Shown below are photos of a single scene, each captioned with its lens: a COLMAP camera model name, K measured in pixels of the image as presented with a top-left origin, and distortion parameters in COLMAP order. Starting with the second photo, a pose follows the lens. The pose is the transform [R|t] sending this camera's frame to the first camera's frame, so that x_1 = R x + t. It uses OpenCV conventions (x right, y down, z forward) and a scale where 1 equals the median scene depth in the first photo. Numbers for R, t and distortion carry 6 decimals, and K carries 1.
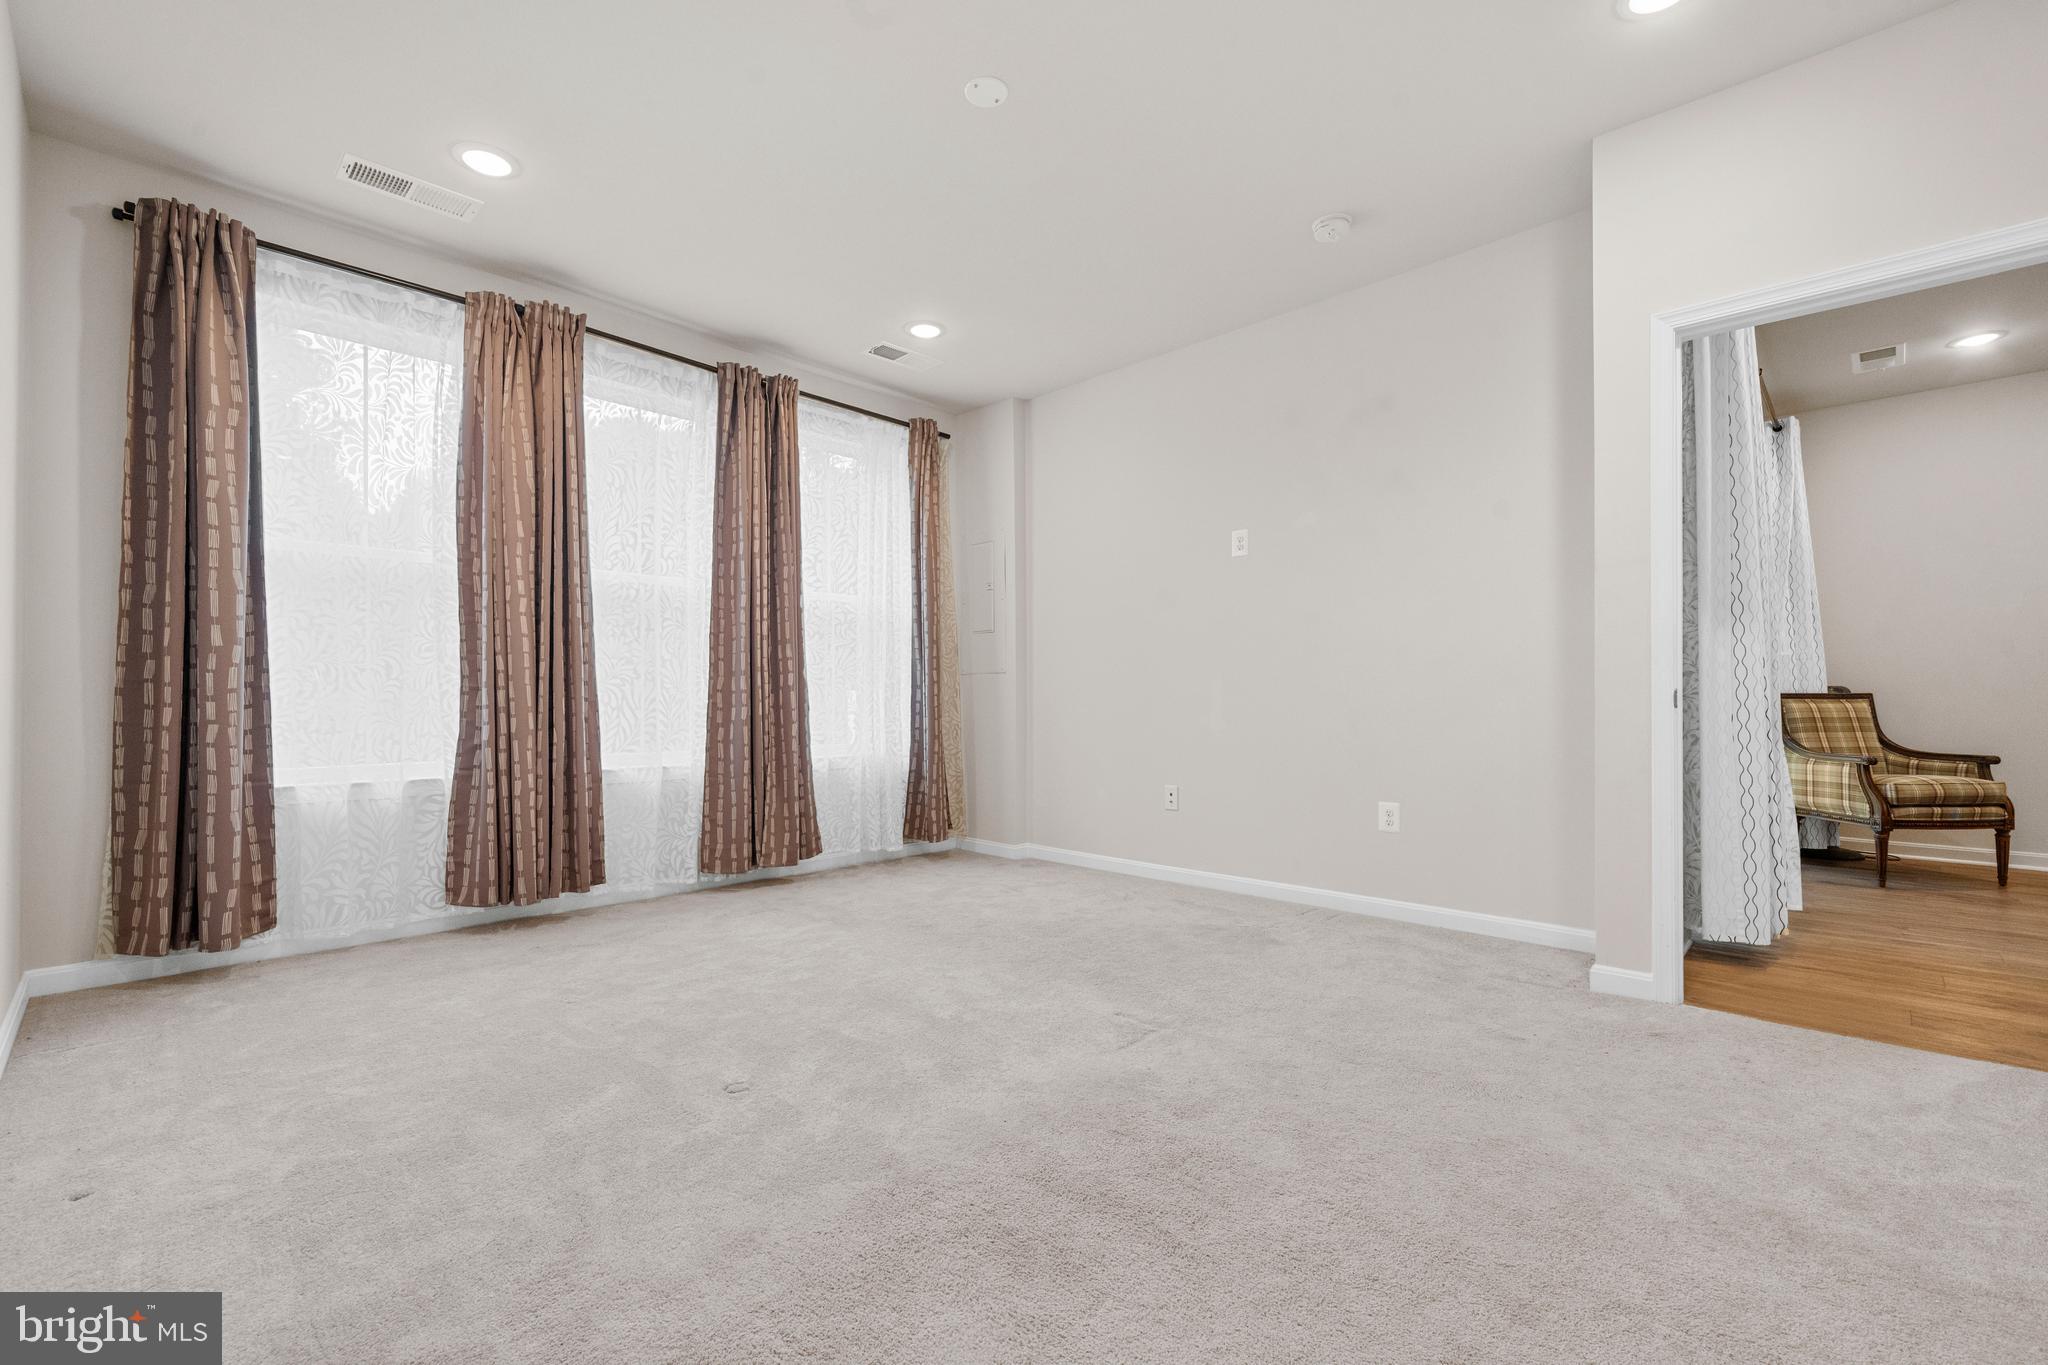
lens RADIAL K [[880.3, 0, 1036.4], [0, 880.3, 703.0], [0, 0, 1]] dist [0.001413, -0.000051]
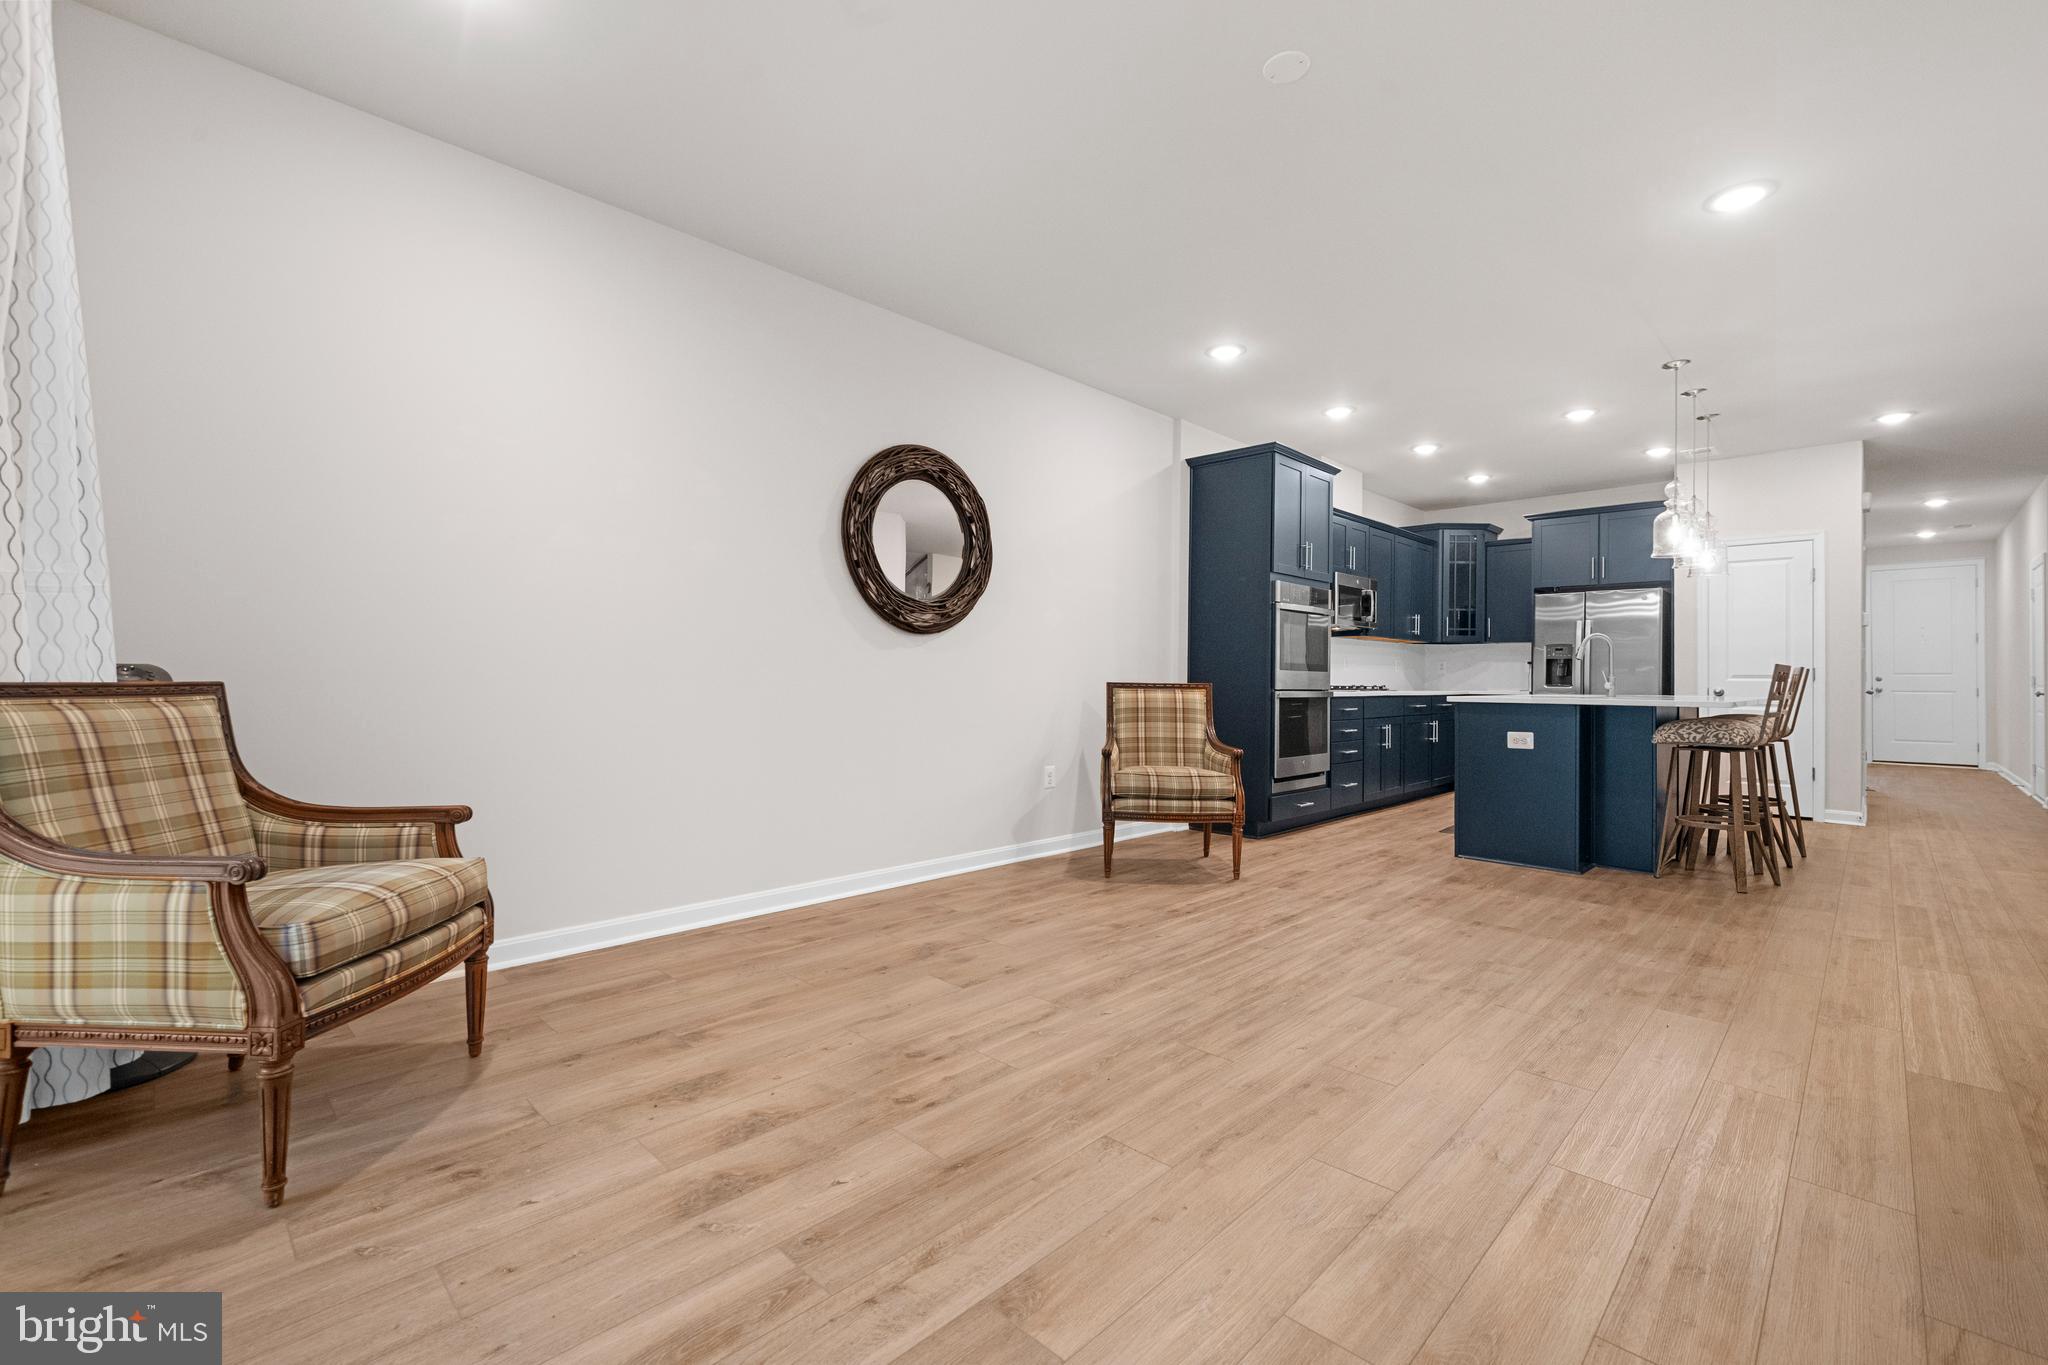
lens RADIAL K [[832.4, 0, 1011.3], [0, 832.4, 668.0], [0, 0, 1]] dist [-0.018789, 0.002398]
pose [[-0.008332, 0.016916, 0.999822, 0.556565], [0.000143, 0.999857, -0.016916, -0.011422], [-0.999965, 0.000002, -0.008334, 0.634089]]
